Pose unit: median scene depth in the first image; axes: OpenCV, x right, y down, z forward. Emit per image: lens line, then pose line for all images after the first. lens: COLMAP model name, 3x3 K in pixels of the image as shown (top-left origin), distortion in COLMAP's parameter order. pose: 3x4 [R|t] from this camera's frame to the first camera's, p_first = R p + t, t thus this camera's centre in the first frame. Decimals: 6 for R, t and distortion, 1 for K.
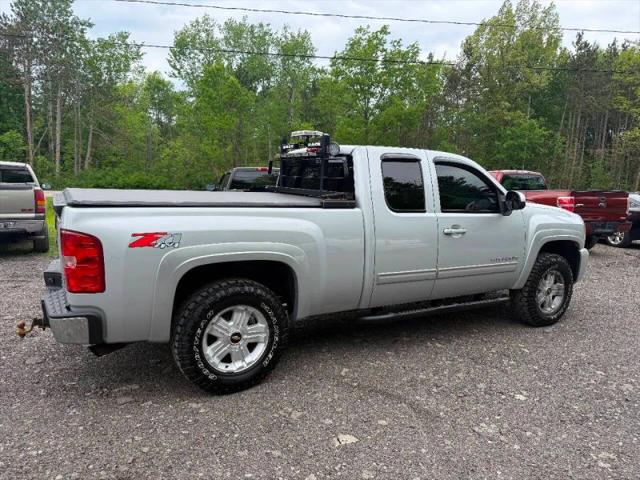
lens RADIAL K [[457.6, 0, 320.0], [0, 457.6, 240.0], [0, 0, 1]] dist [0.039782, -0.056989]
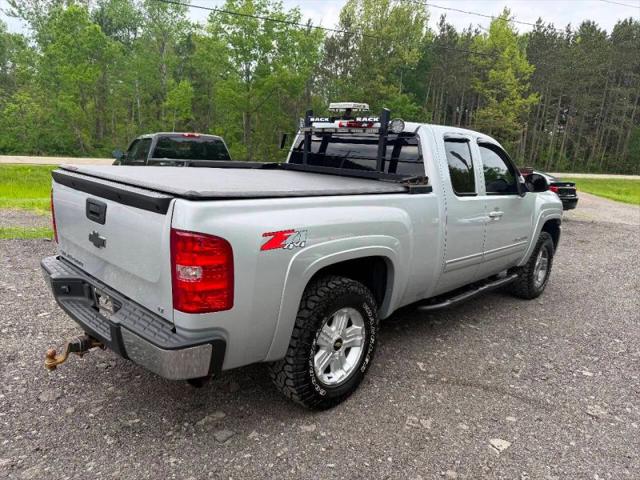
lens RADIAL K [[458.6, 0, 323.1], [0, 458.6, 239.2], [0, 0, 1]] dist [0.025622, -0.033225]
pose [[0.957001, -0.029411, 0.288590, -0.347540], [0.009258, 0.997437, 0.070951, -0.037736], [-0.289938, -0.065228, 0.954820, 0.141338]]
